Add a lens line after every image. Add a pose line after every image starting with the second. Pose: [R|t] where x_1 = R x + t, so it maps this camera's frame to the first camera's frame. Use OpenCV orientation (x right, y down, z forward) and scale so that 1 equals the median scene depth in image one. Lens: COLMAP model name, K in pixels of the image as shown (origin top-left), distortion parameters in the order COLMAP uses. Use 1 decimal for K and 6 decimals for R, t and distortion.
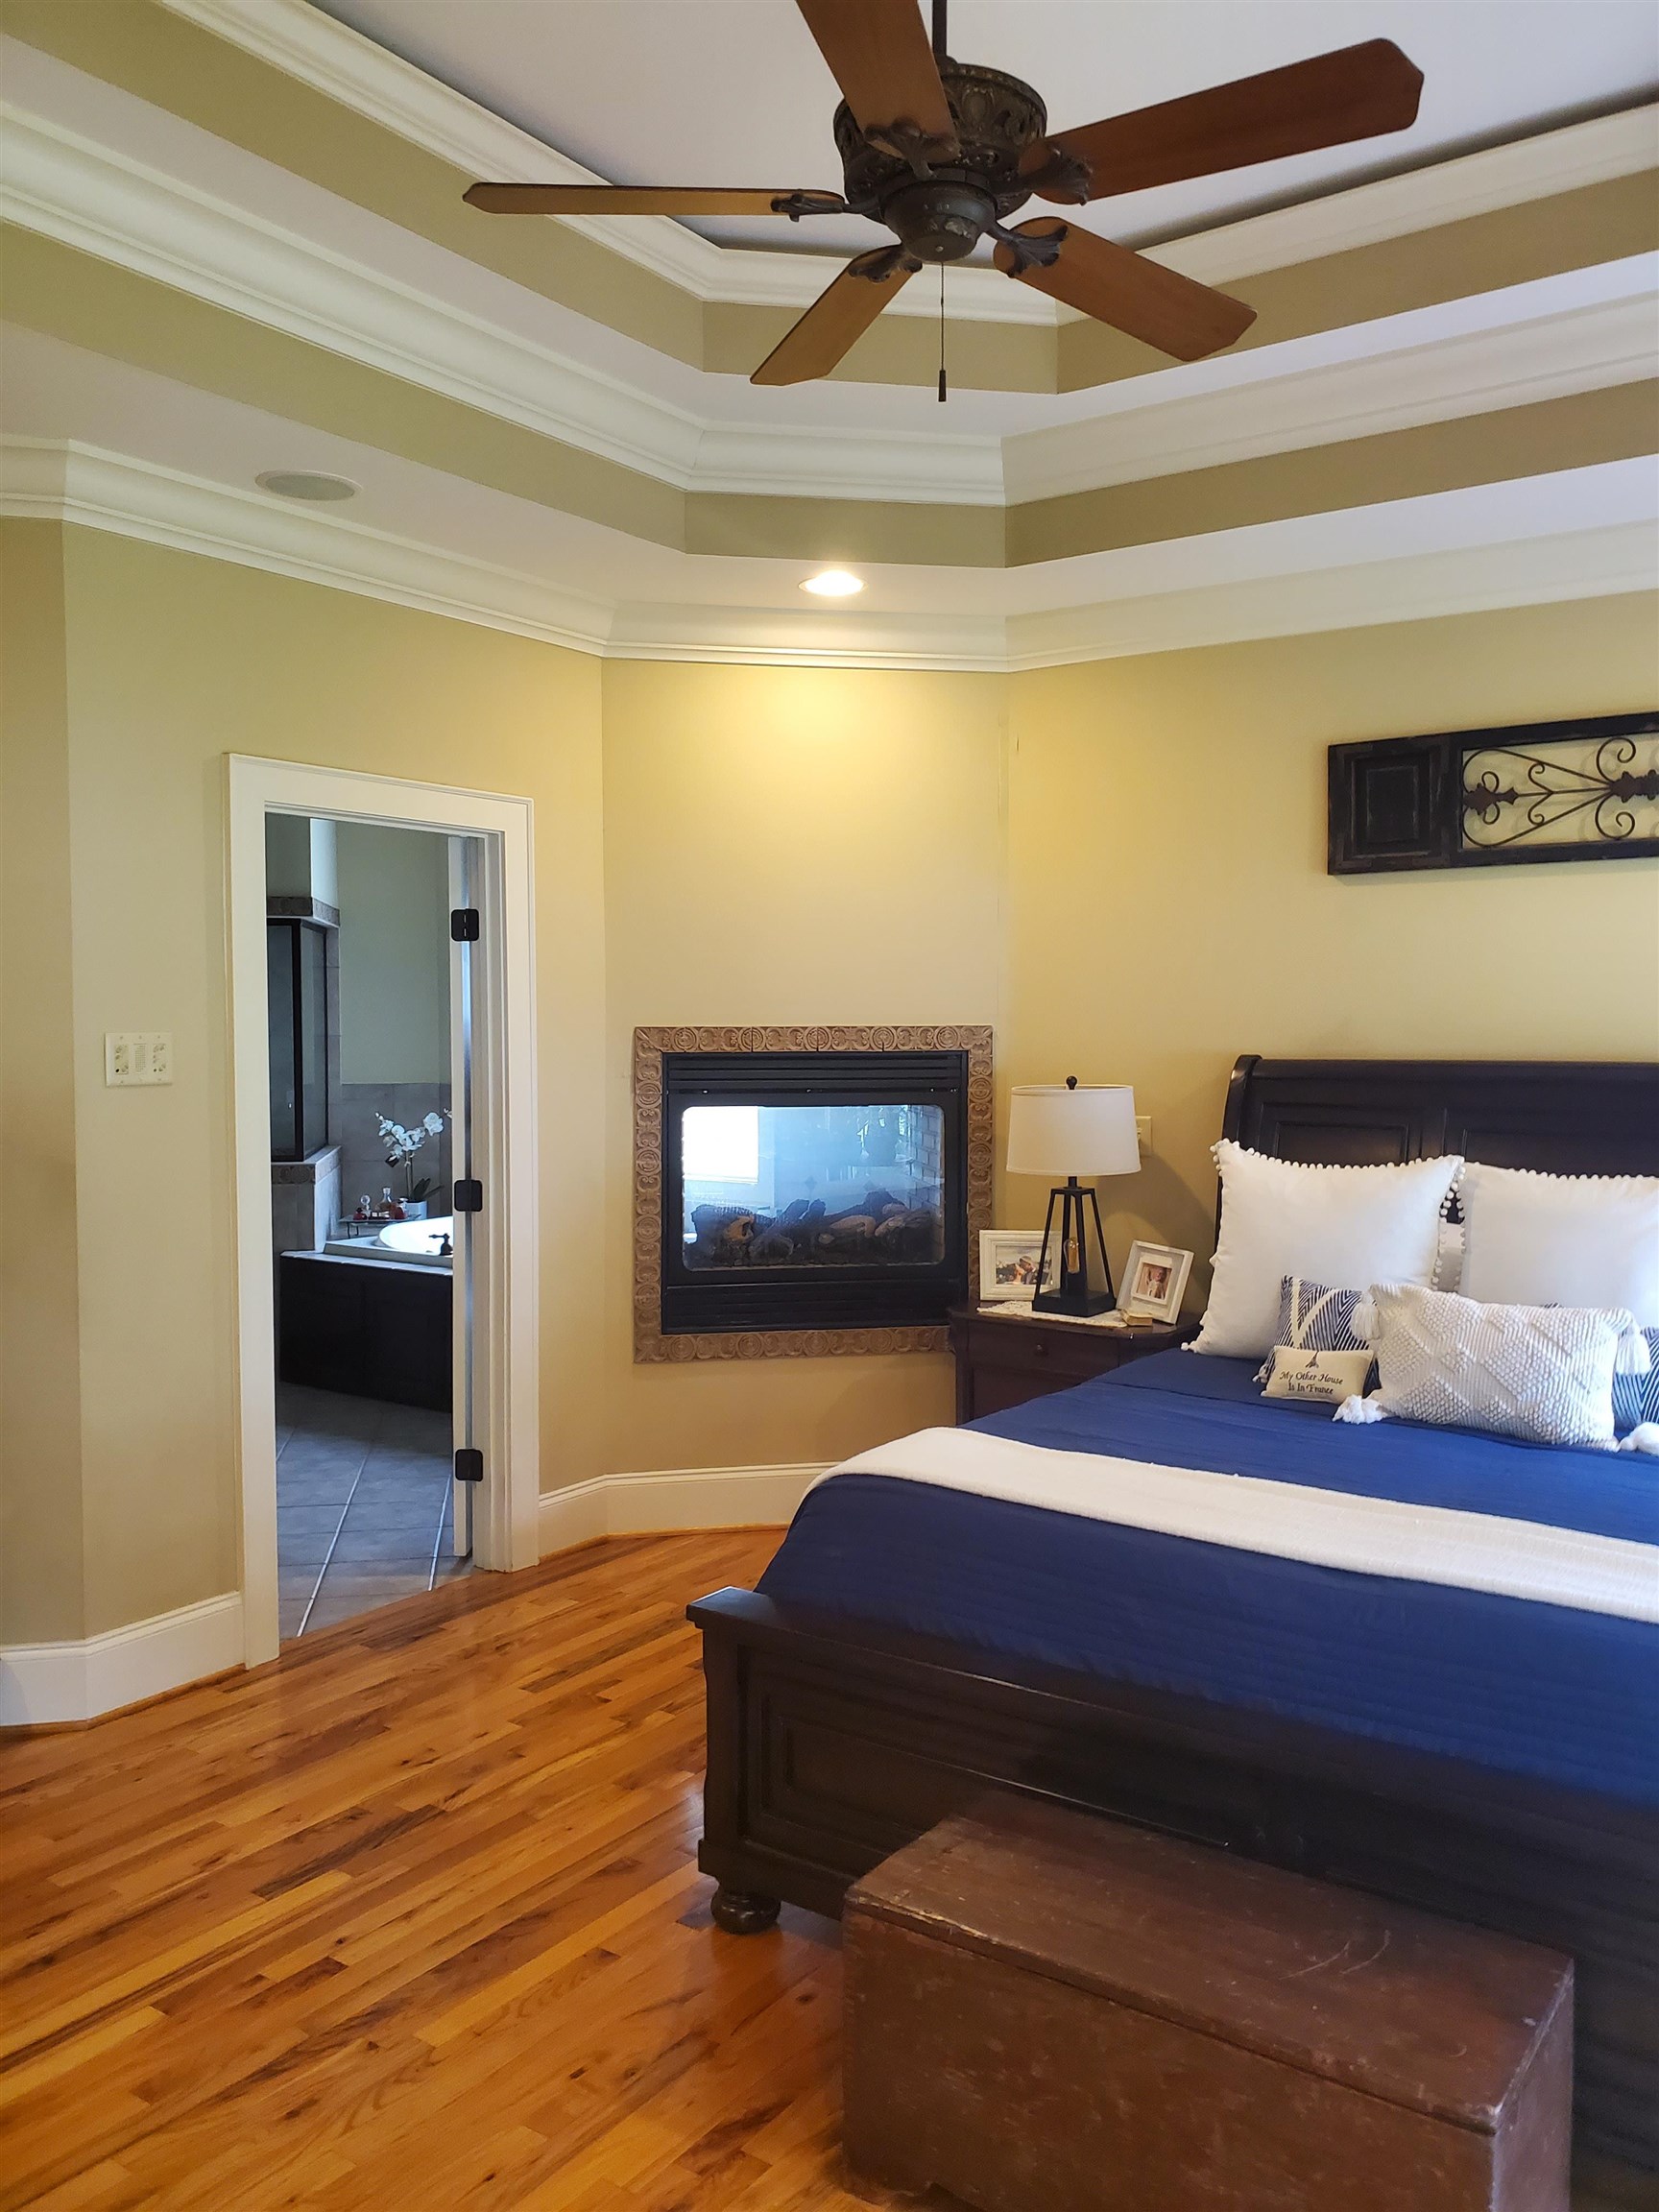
lens RADIAL K [[1706.3, 0, 840.5], [0, 1706.3, 1108.9], [0, 0, 1]] dist [-0.000985, 0.007084]
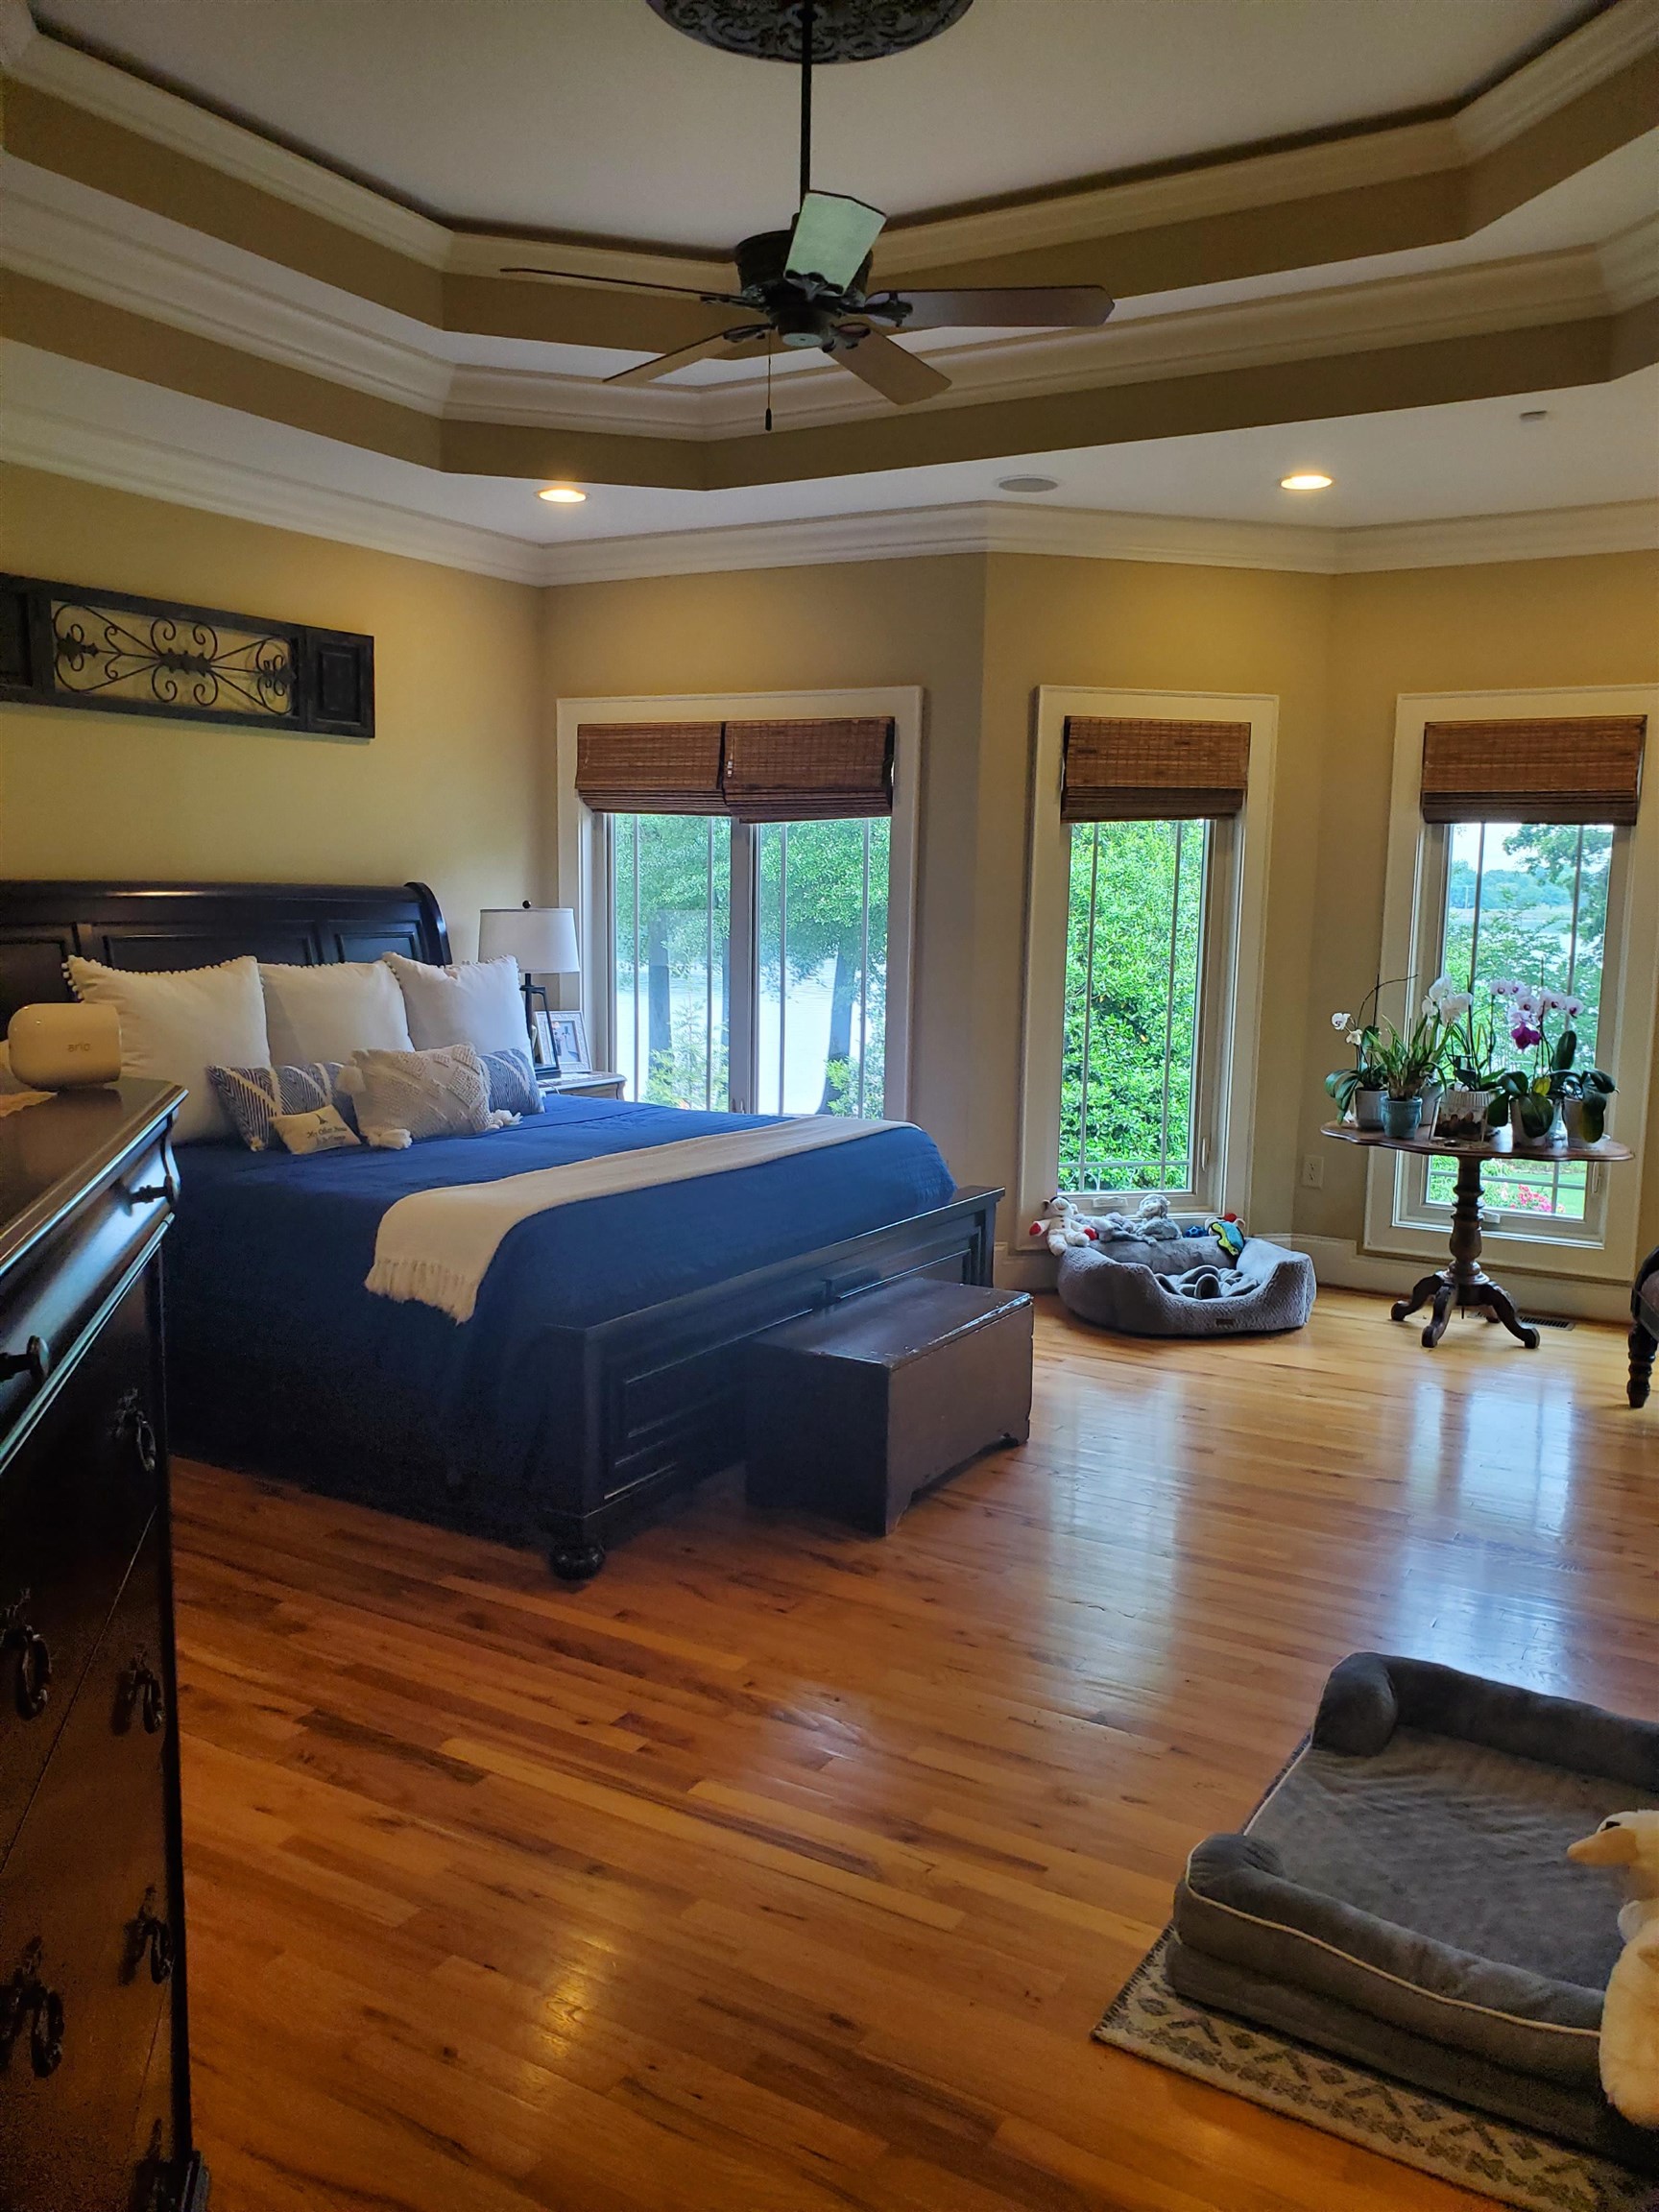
lens RADIAL K [[1706.3, 0, 840.5], [0, 1706.3, 1108.9], [0, 0, 1]] dist [-0.000985, 0.007084]
pose [[-0.063285, -0.136733, 0.988584, -0.974162], [0.027345, 0.989961, 0.138674, -0.024393], [-0.997621, 0.035809, -0.058910, 0.666993]]
